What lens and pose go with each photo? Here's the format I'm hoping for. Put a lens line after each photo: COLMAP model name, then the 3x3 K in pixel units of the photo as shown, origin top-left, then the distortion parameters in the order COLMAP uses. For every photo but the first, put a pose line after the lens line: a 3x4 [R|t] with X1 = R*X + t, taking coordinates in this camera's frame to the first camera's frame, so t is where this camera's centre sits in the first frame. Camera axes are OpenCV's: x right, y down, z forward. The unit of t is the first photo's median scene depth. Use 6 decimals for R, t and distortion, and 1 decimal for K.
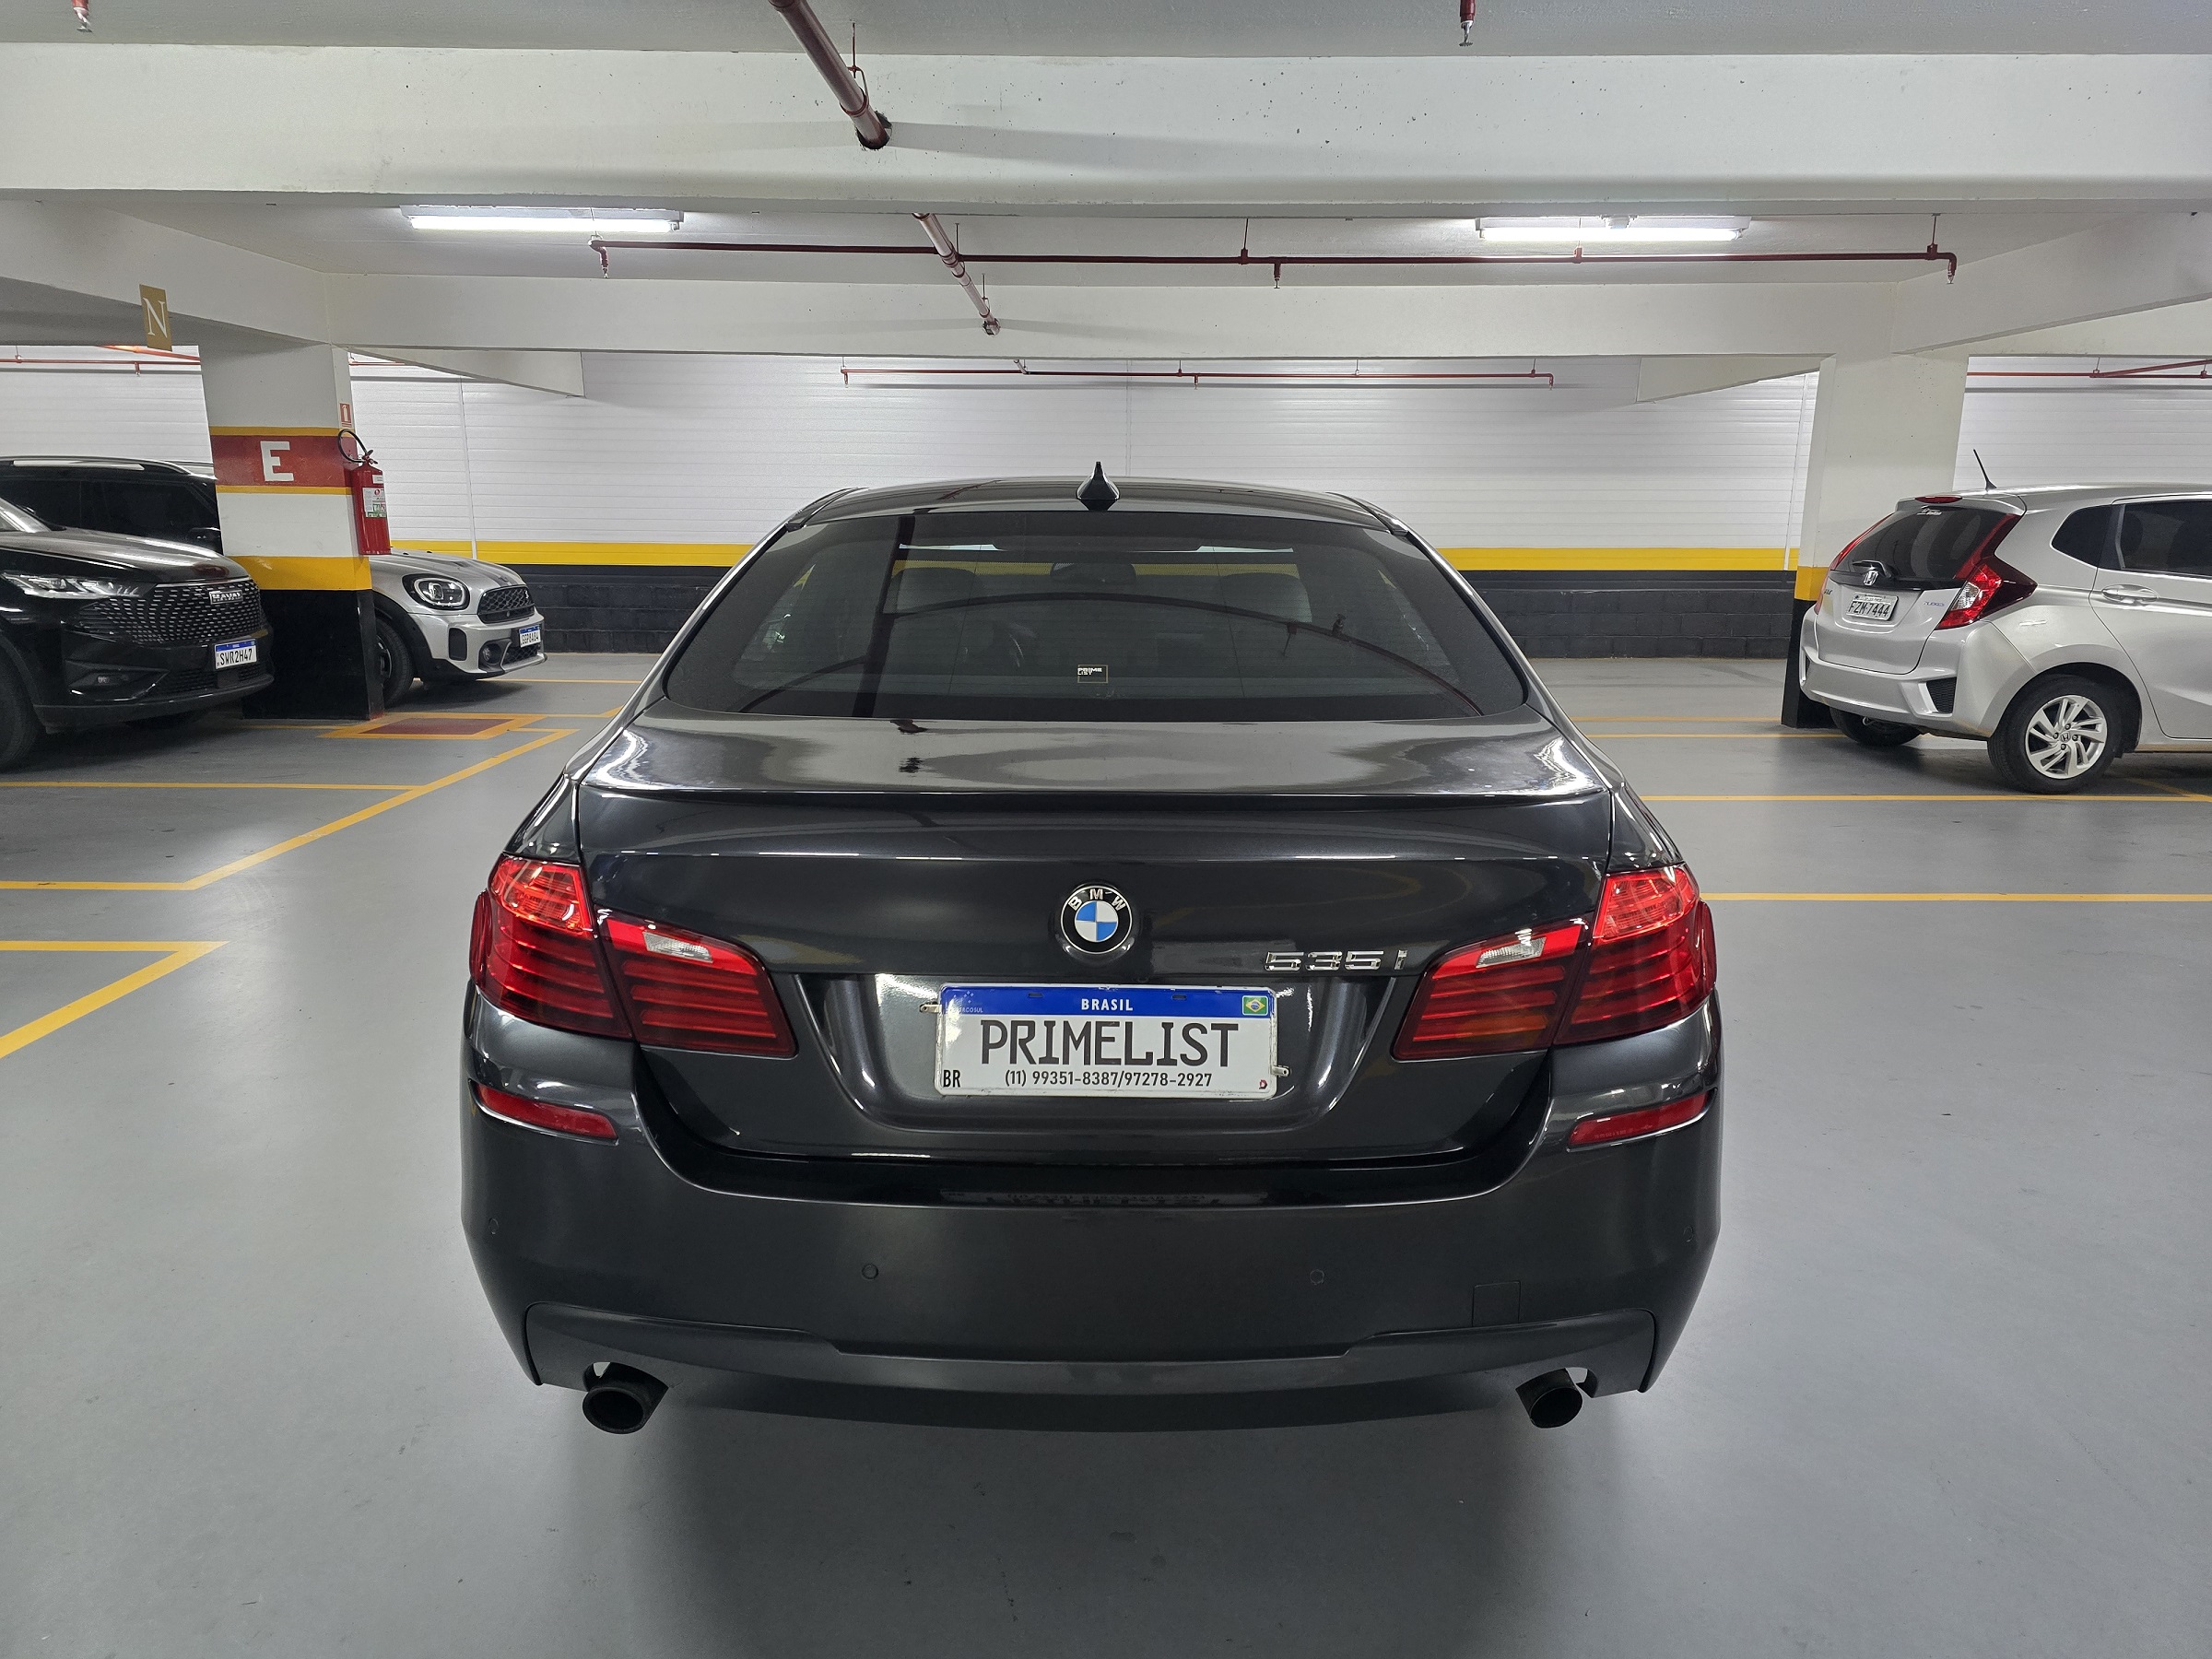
lens RADIAL K [[1477.1, 0, 1118.2], [0, 1477.1, 830.7], [0, 0, 1]] dist [0.090605, -0.091057]
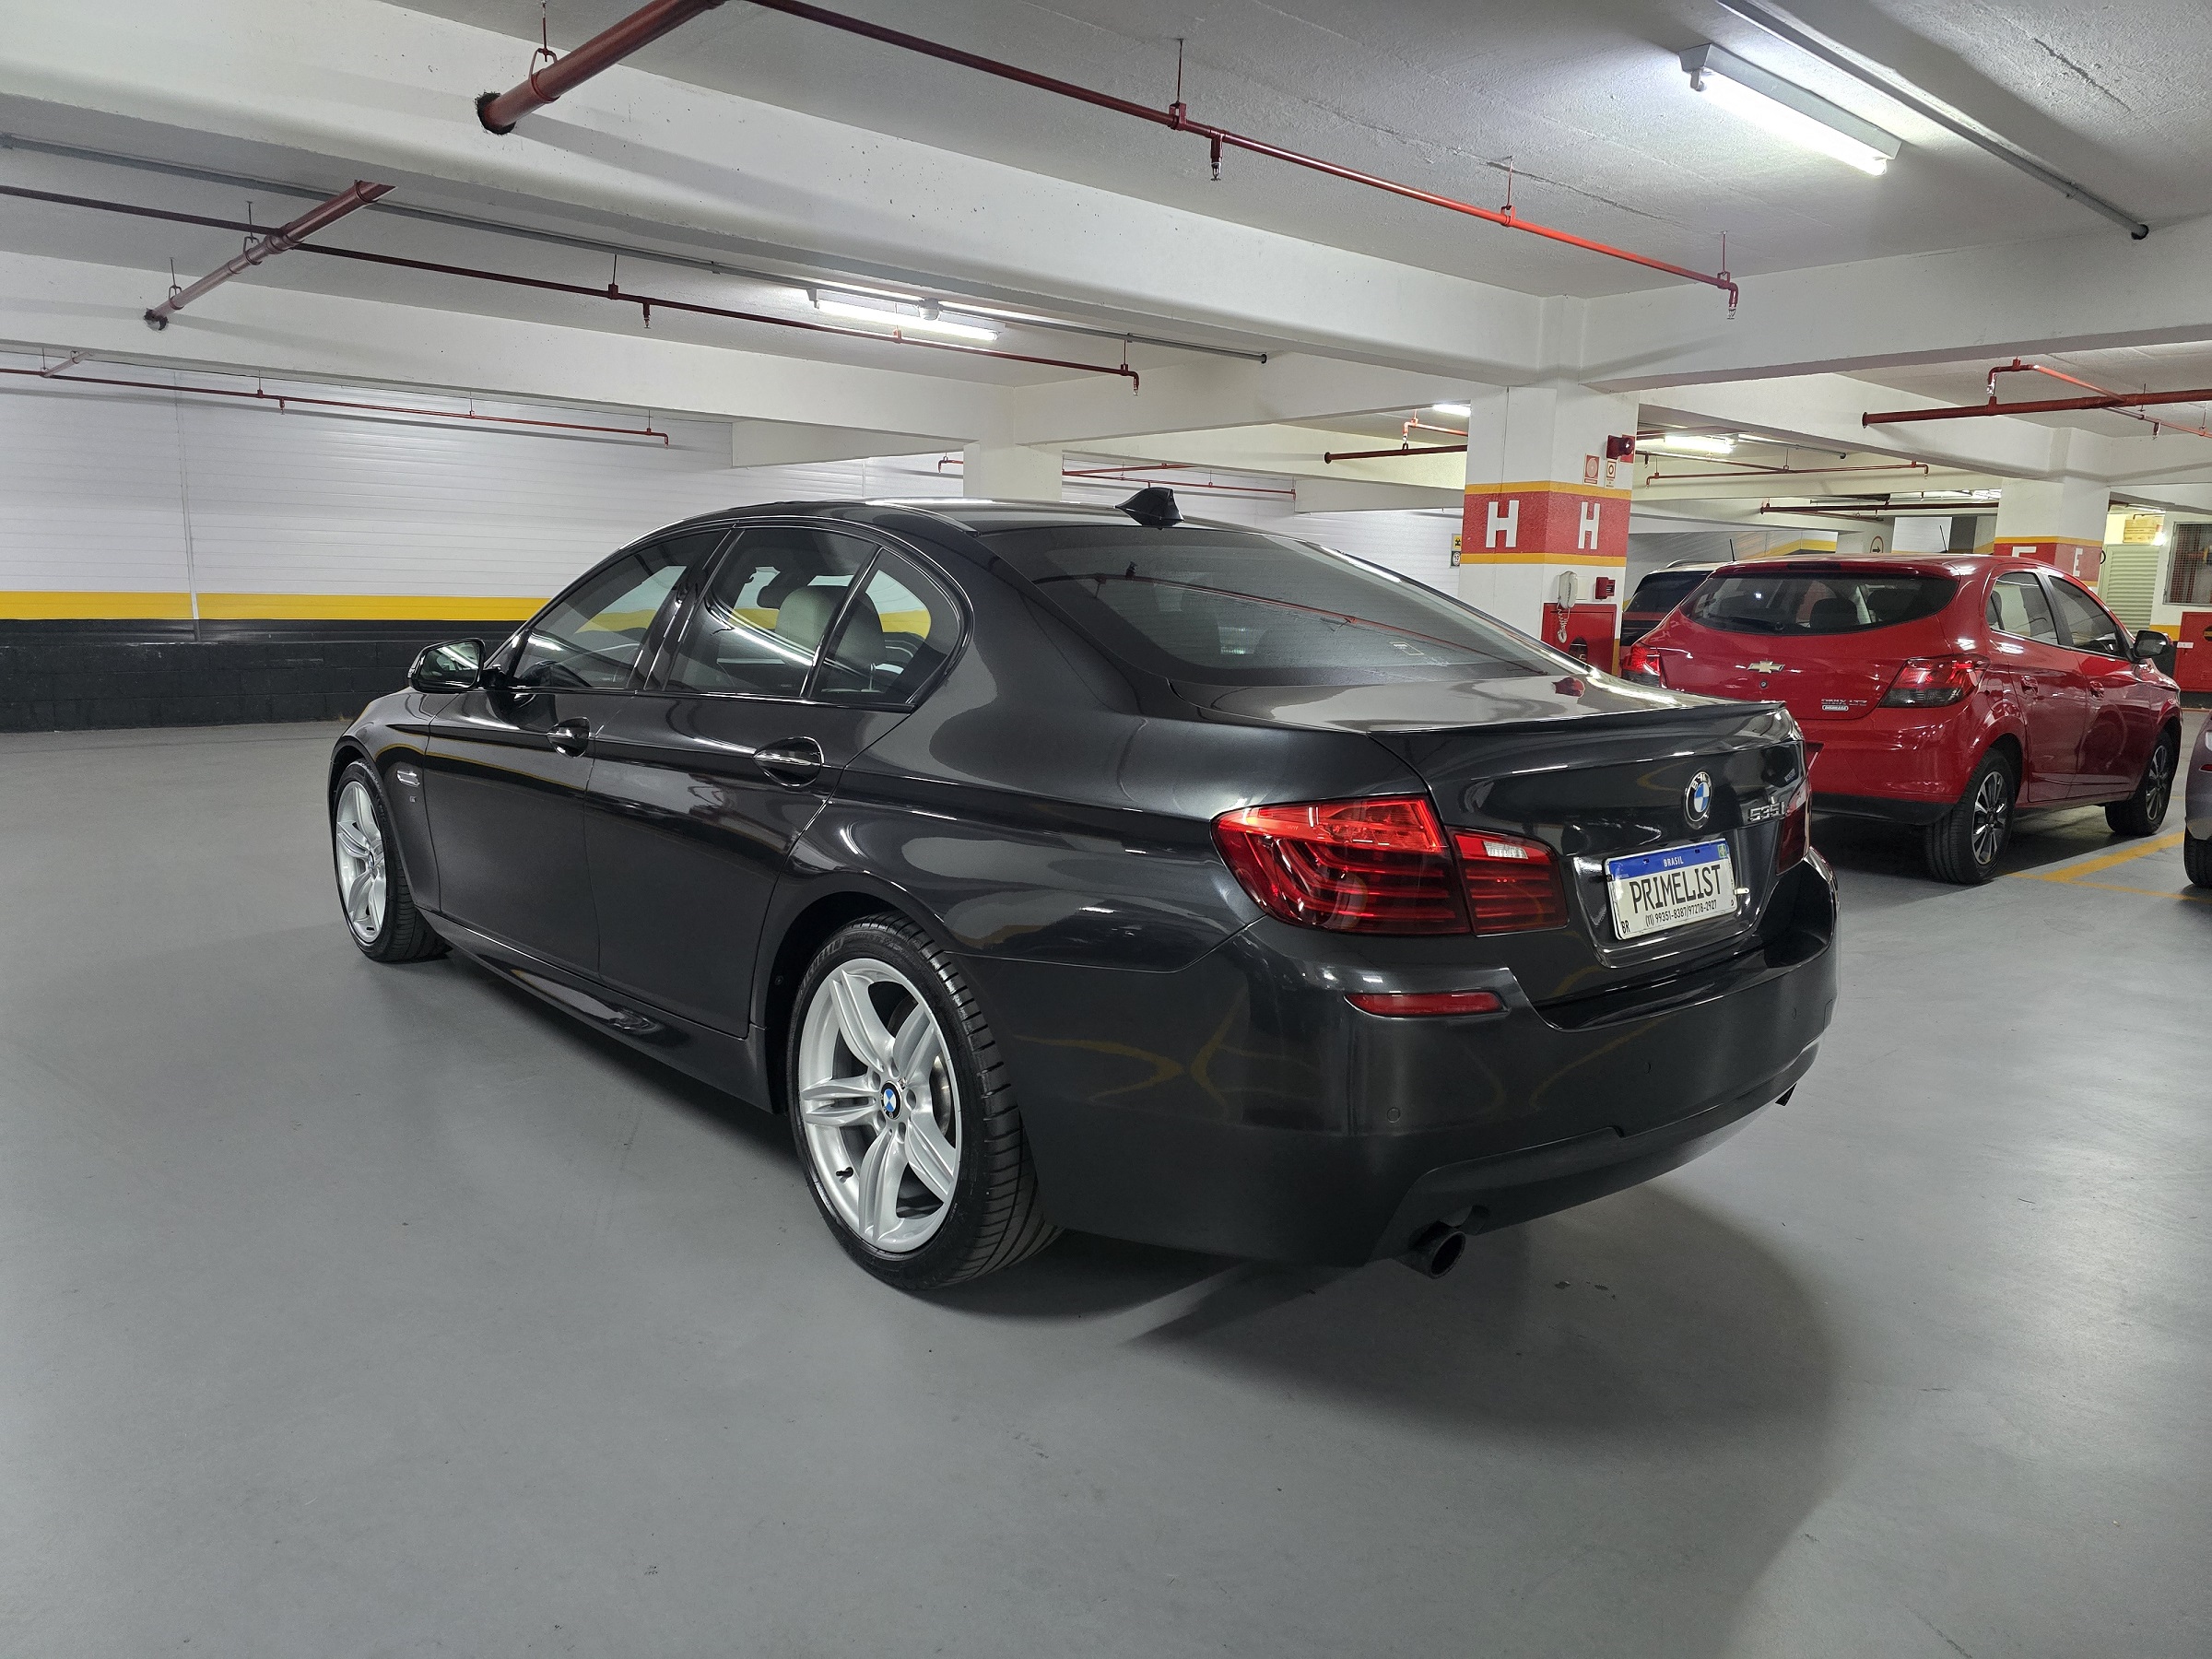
lens RADIAL K [[1477.1, 0, 1118.2], [0, 1477.1, 830.7], [0, 0, 1]] dist [0.090605, -0.091057]
pose [[0.746126, -0.098463, 0.658484, -0.524528], [0.126469, 0.991958, 0.005025, 0.005441], [-0.653683, 0.079528, 0.752578, 0.104243]]
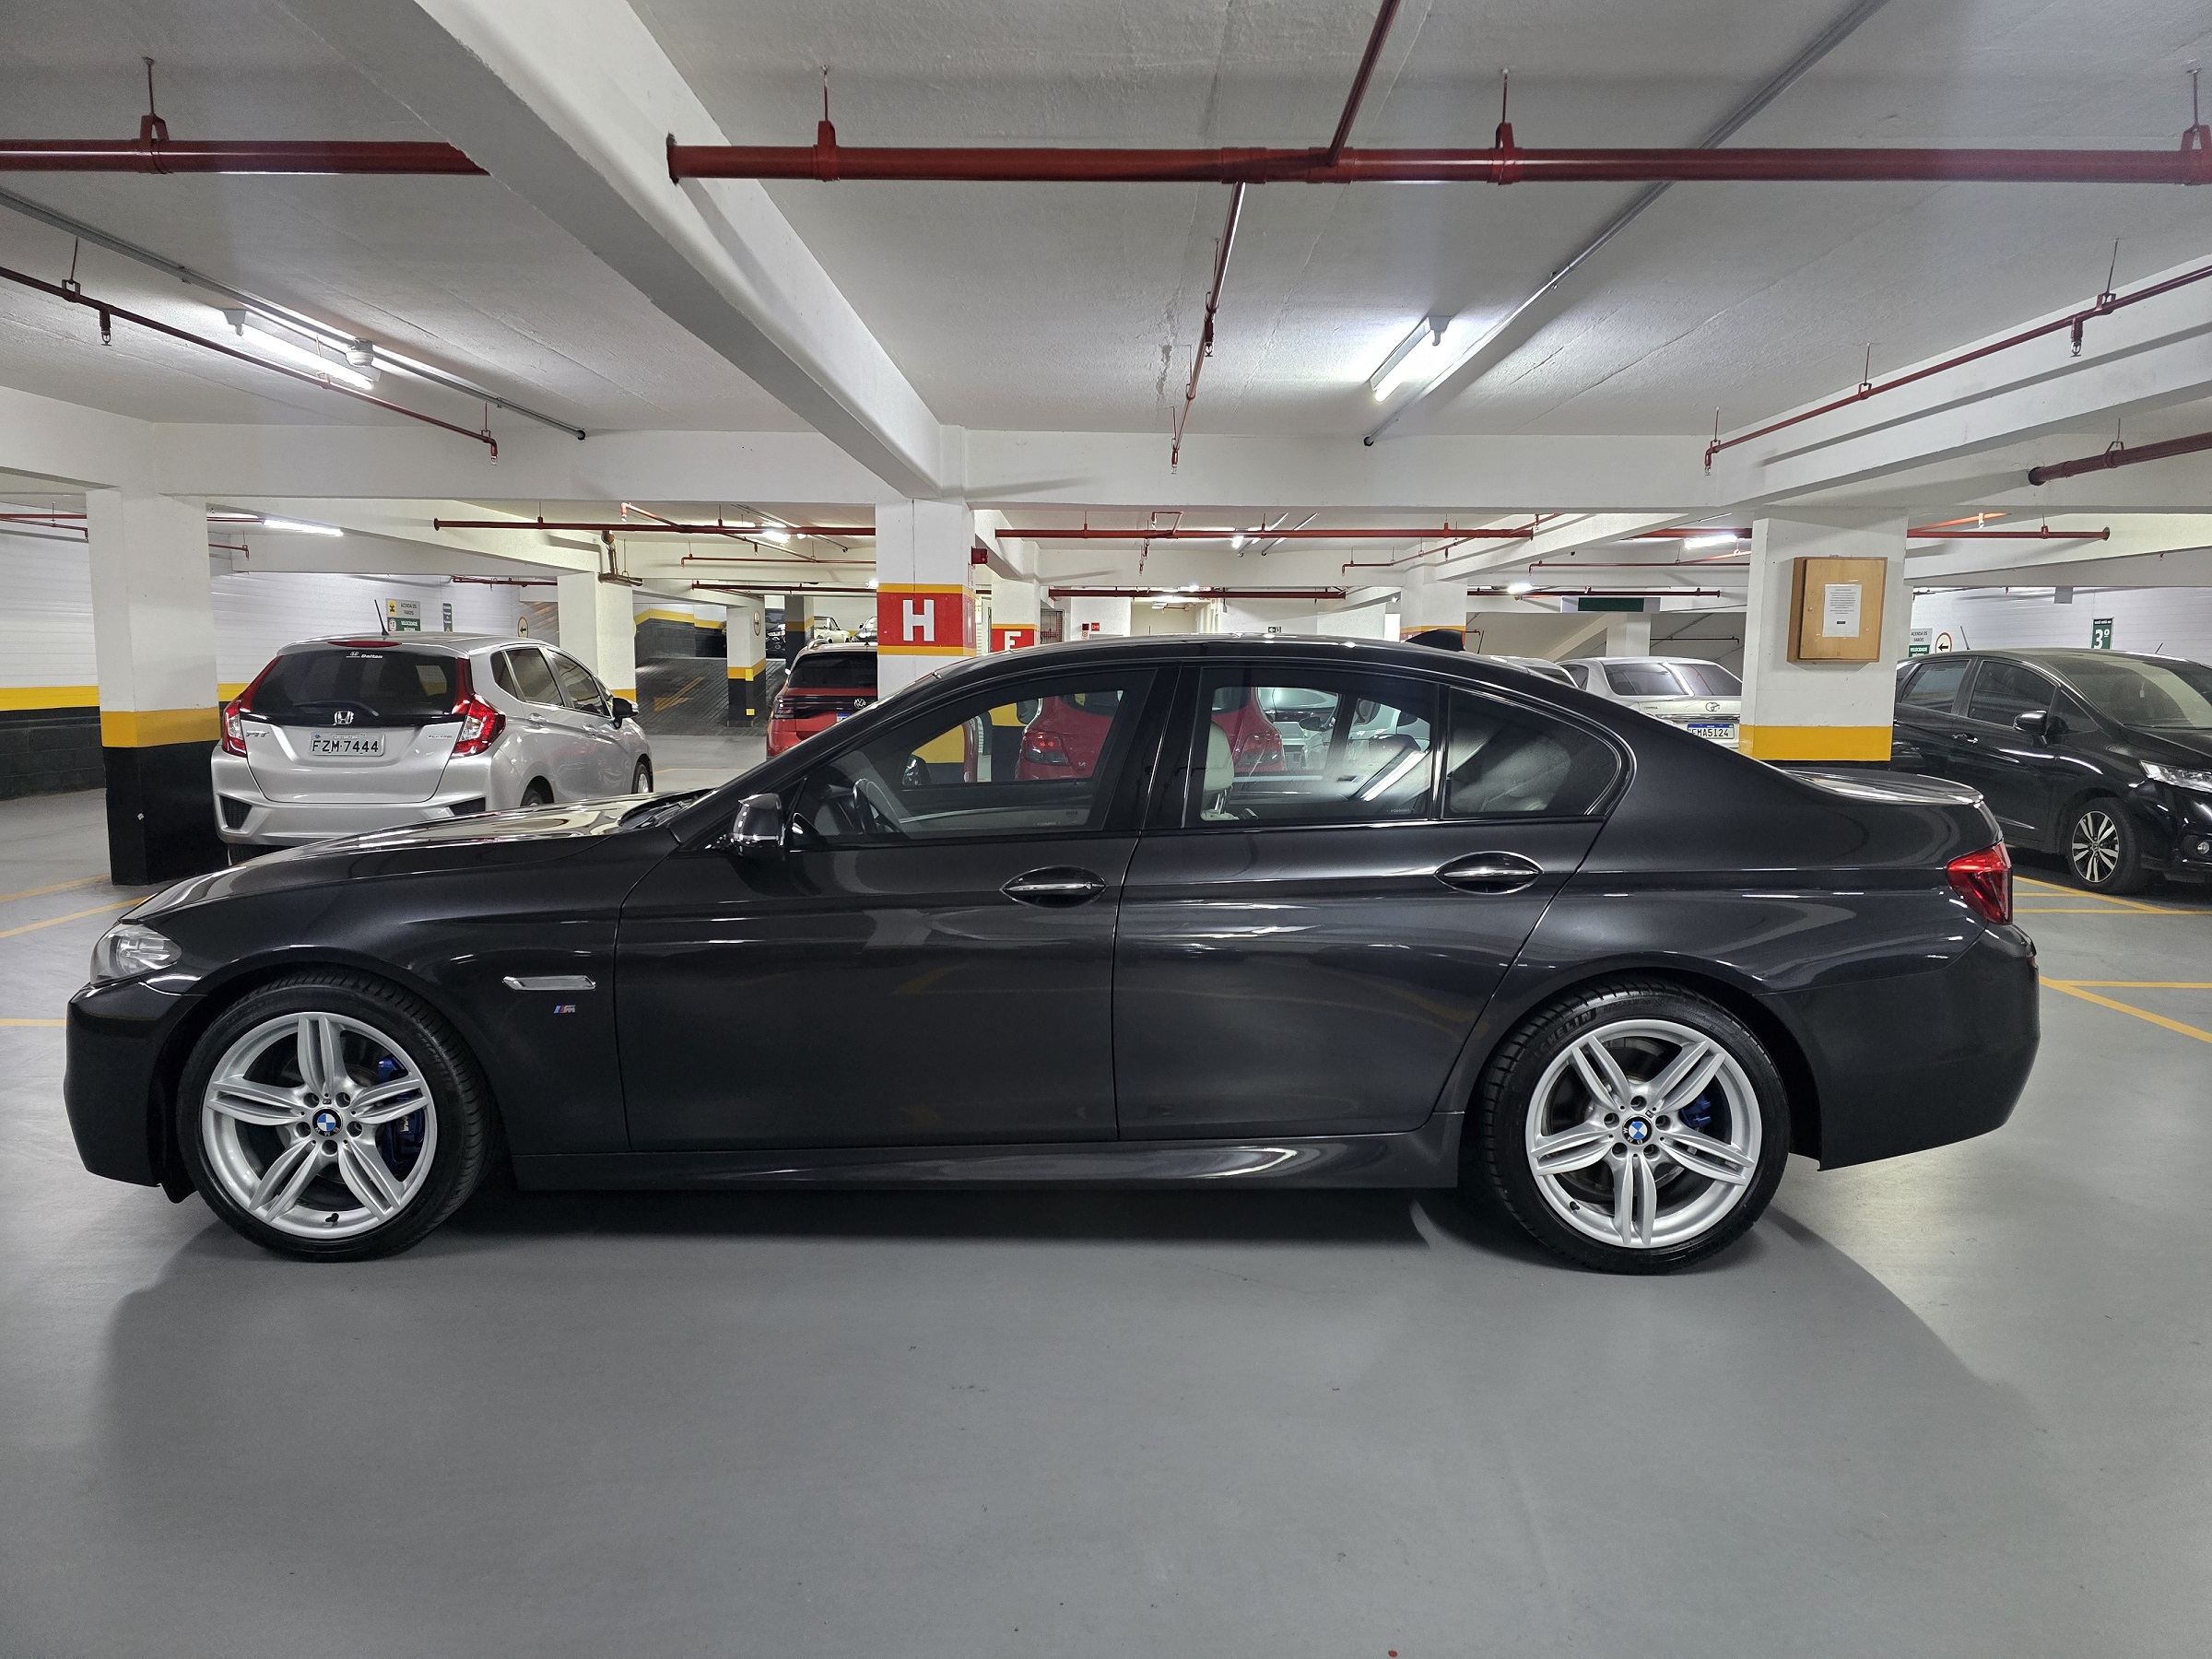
lens RADIAL K [[1477.1, 0, 1118.2], [0, 1477.1, 830.7], [0, 0, 1]] dist [0.090605, -0.091057]
pose [[-0.002997, -0.118263, 0.992978, -0.927036], [0.205183, 0.971782, 0.116358, -0.177813], [-0.978719, 0.204091, 0.021353, 0.808110]]
